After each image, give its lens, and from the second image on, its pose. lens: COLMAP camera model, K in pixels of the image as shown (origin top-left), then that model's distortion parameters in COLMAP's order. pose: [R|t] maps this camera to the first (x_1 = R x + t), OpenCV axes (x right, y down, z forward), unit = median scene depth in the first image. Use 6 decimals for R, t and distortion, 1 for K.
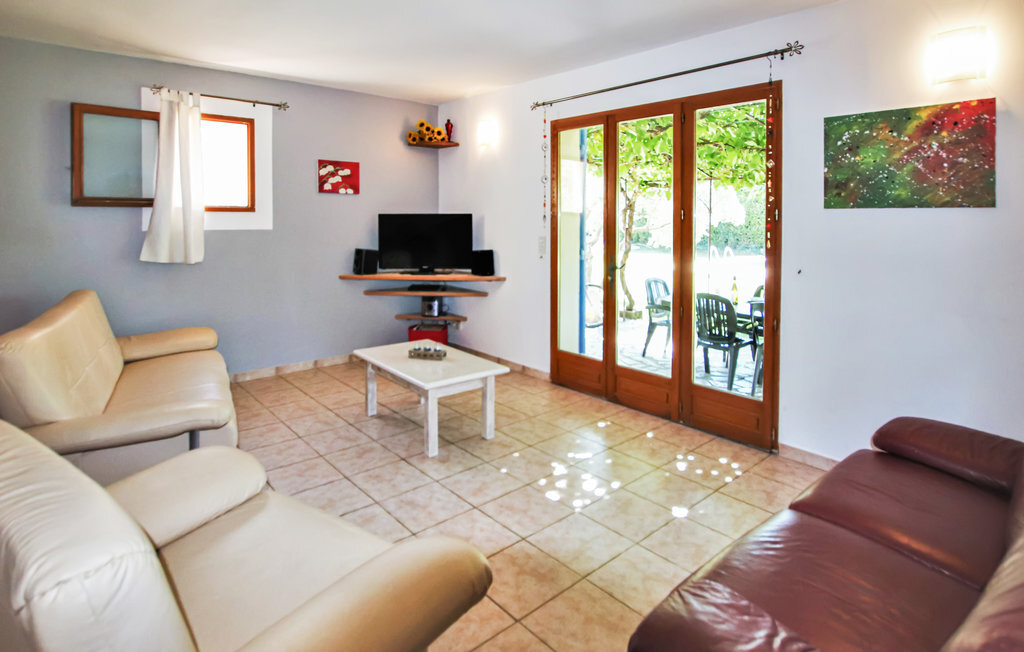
lens RADIAL K [[539.0, 0, 529.4], [0, 539.0, 231.1], [0, 0, 1]] dist [-0.031740, -0.001632]
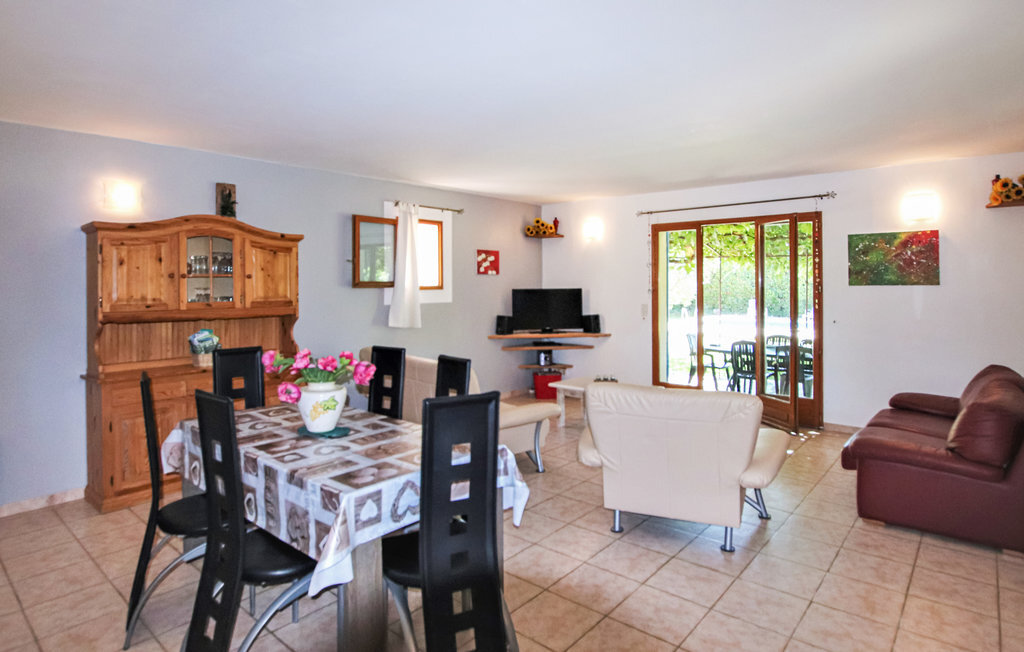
lens RADIAL K [[539.0, 0, 552.4], [0, 539.0, 288.4], [0, 0, 1]] dist [-0.031740, -0.001632]
pose [[0.988815, -0.012944, 0.148584, -0.496796], [0.015480, 0.999753, -0.015923, -0.014180], [-0.148341, 0.018045, 0.988772, -0.441287]]
